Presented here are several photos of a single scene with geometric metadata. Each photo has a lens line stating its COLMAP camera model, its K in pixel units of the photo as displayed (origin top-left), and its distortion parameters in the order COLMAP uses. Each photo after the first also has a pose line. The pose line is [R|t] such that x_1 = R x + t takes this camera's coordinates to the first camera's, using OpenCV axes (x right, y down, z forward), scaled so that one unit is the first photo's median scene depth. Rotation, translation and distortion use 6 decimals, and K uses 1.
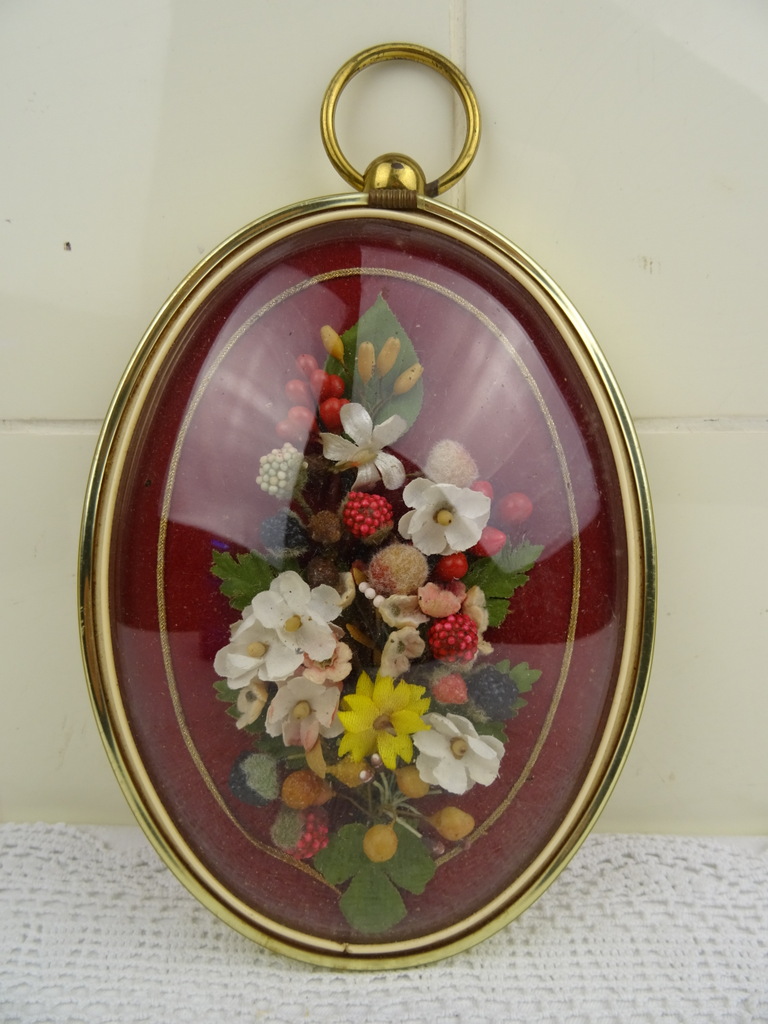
lens RADIAL K [[731.8, 0, 380.2], [0, 731.8, 499.1], [0, 0, 1]] dist [-0.000899, -0.014556]
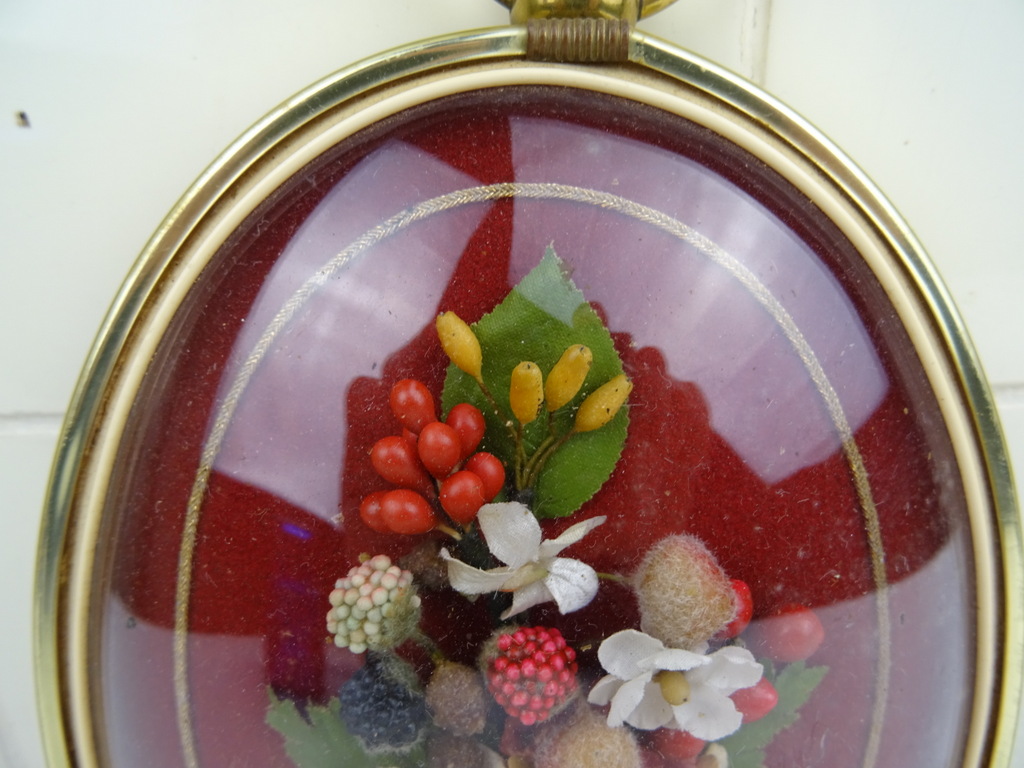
lens RADIAL K [[731.8, 0, 505.7], [0, 731.8, 380.8], [0, 0, 1]] dist [-0.000899, -0.014556]
pose [[0.999812, -0.013657, -0.013750, -0.027042], [0.016339, 0.975560, 0.219126, -0.317241], [0.010421, -0.219310, 0.975600, 0.512700]]
